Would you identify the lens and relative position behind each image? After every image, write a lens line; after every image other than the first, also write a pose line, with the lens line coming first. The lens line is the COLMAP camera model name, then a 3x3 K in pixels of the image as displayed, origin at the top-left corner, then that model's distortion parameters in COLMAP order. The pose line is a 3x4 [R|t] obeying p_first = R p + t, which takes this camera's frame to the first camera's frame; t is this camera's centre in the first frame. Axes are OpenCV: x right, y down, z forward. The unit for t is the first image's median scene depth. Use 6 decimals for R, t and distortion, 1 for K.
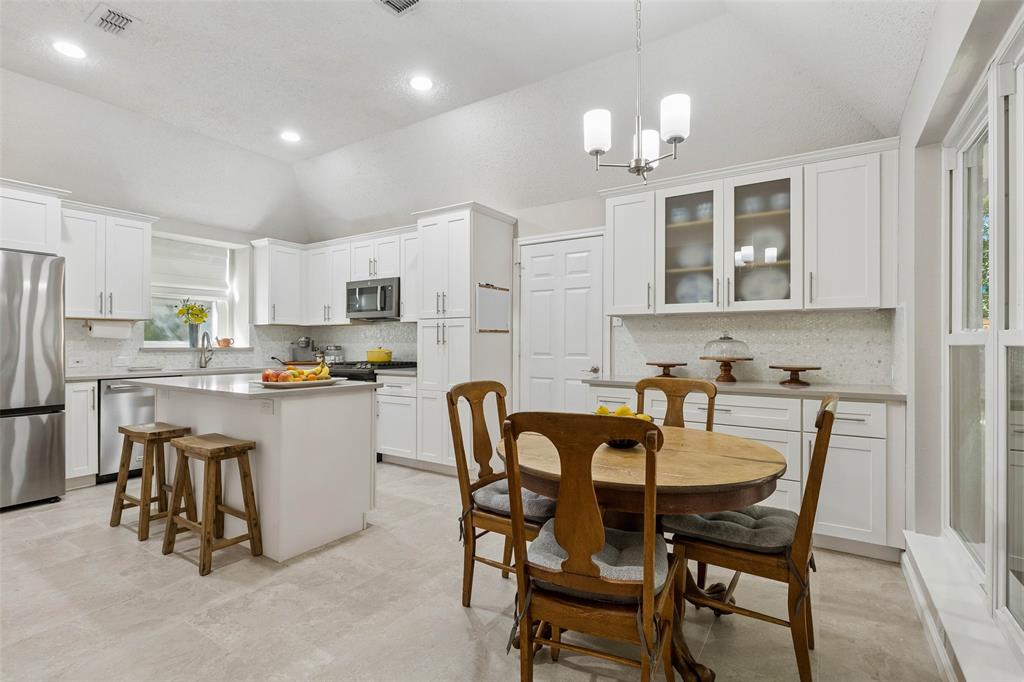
lens RADIAL K [[484.7, 0, 507.3], [0, 484.7, 338.6], [0, 0, 1]] dist [0.002991, -0.000866]
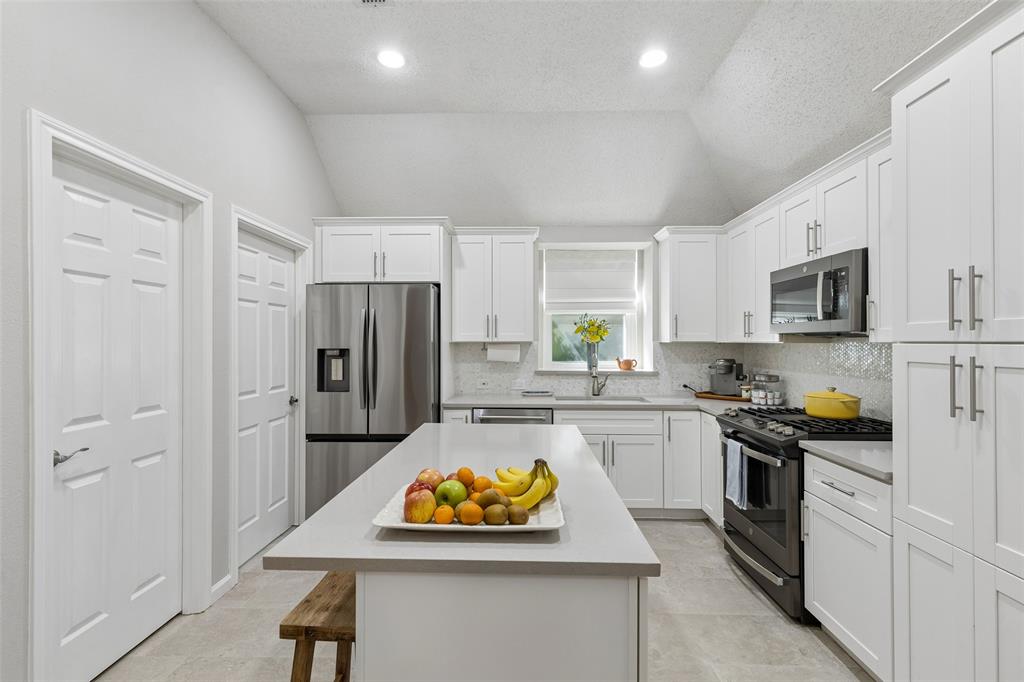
lens RADIAL K [[462.7, 0, 514.9], [0, 462.7, 338.5], [0, 0, 1]] dist [0.006853, -0.001351]
pose [[0.534972, -0.005646, -0.844851, -0.025538], [0.006952, 0.999973, -0.002281, -0.043053], [0.844841, -0.004653, 0.534997, 0.510038]]
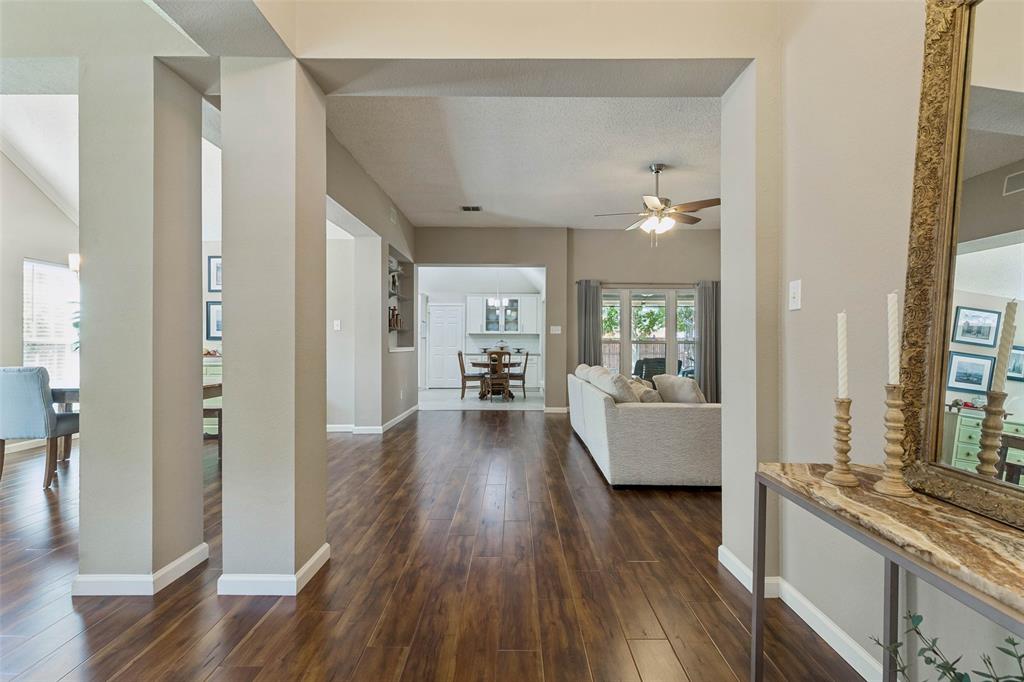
lens RADIAL K [[462.7, 0, 512.9], [0, 462.7, 343.4], [0, 0, 1]] dist [0.006853, -0.001351]
pose [[0.840774, -0.001797, 0.541383, -0.965710], [-0.004206, 0.999943, 0.009851, -0.013000], [-0.541369, -0.010559, 0.840719, -1.387913]]
